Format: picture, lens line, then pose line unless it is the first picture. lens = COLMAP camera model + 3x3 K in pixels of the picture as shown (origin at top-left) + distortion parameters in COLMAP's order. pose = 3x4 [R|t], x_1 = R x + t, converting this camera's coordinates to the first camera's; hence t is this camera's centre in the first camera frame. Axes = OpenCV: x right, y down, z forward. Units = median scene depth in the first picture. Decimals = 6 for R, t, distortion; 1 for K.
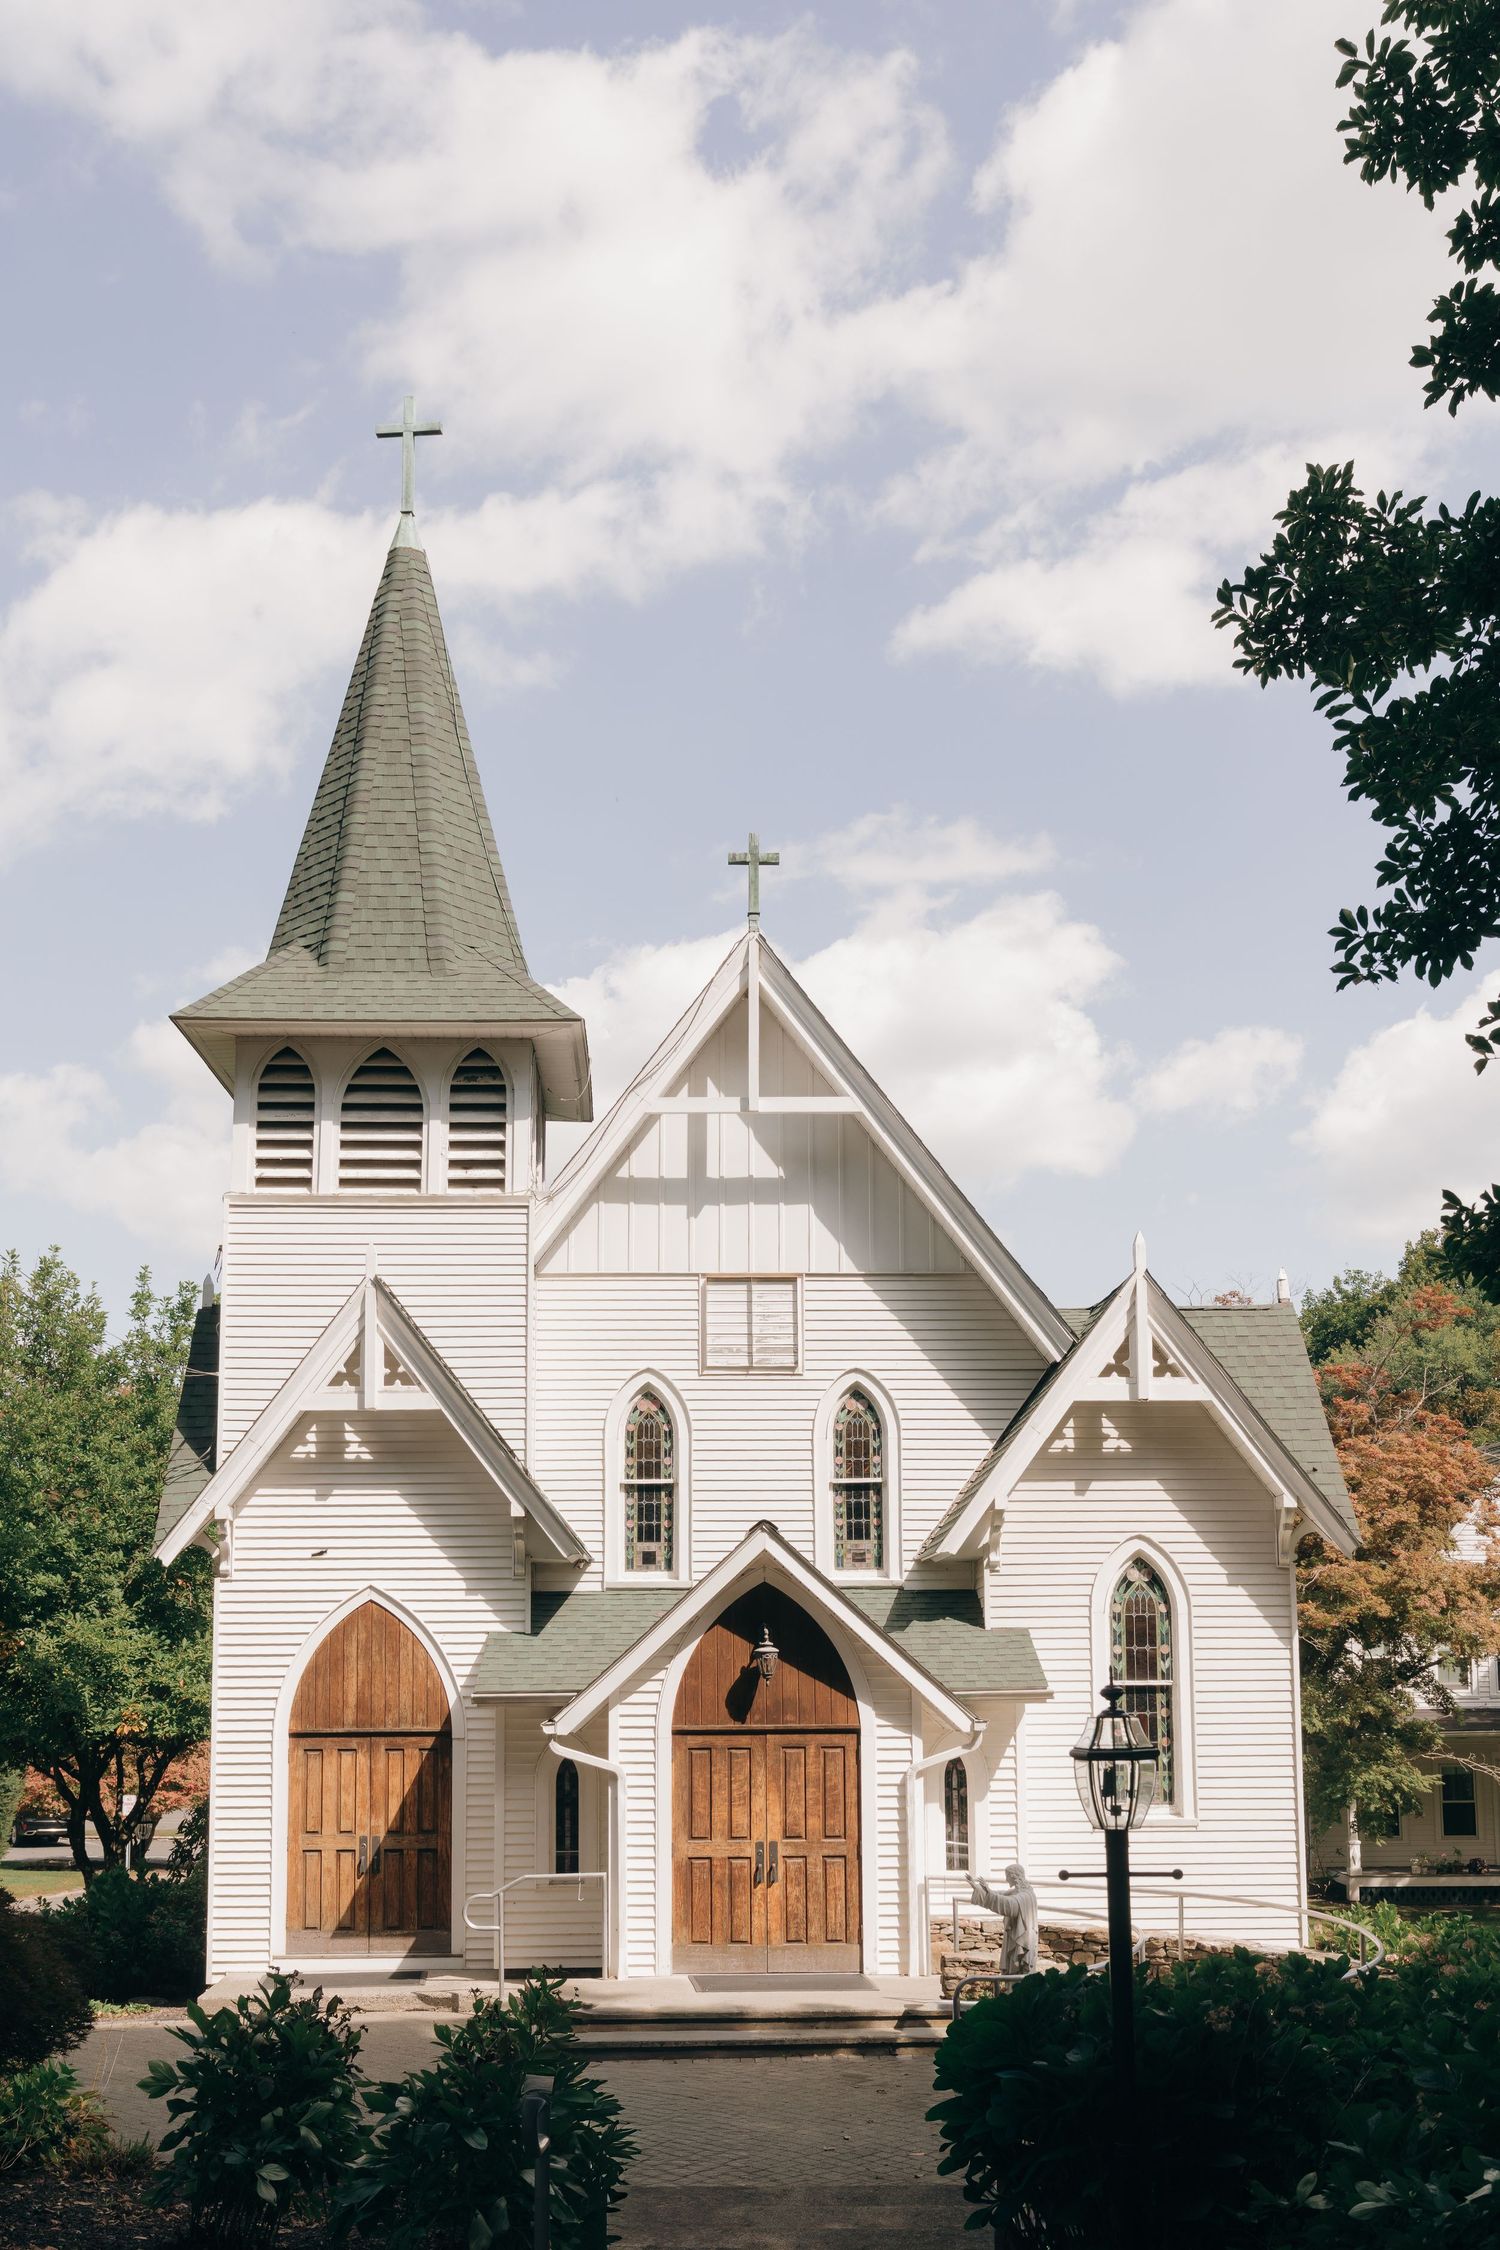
lens RADIAL K [[2706.1, 0, 754.8], [0, 2706.1, 1371.7], [0, 0, 1]] dist [0.089224, 0.000413]
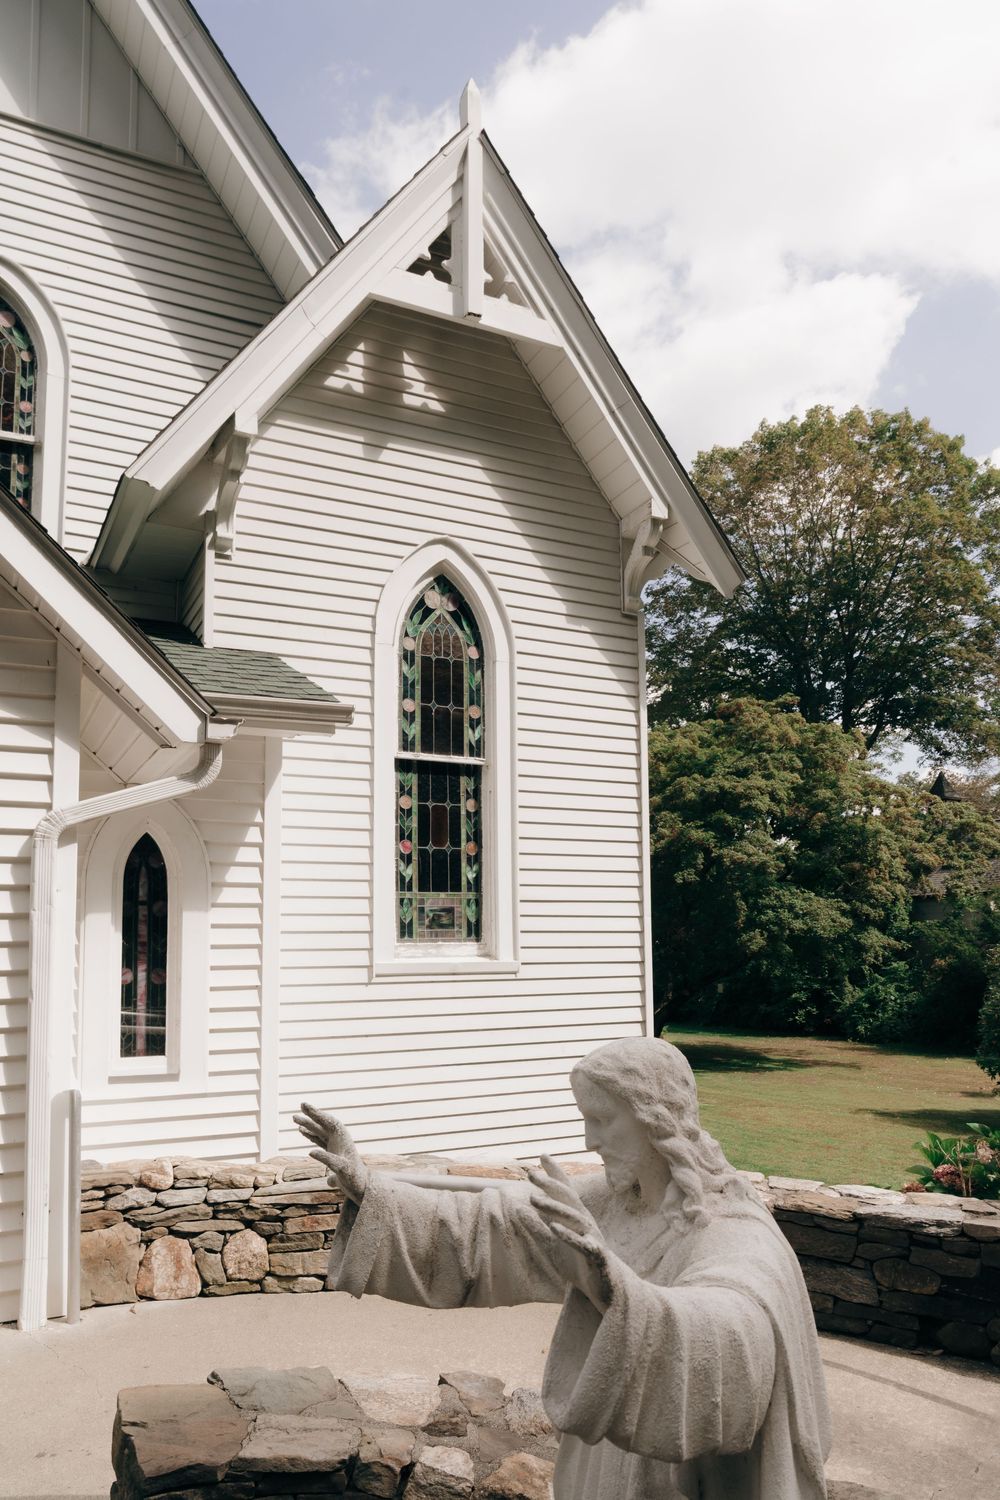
lens RADIAL K [[1048.2, 0, 507.5], [0, 1048.2, 846.4], [0, 0, 1]] dist [-0.019673, 0.005023]
pose [[0.905415, 0.038759, 0.422754, 0.049894], [-0.039627, 0.999192, -0.006738, 0.136872], [-0.422674, -0.010652, 0.906219, 0.760448]]
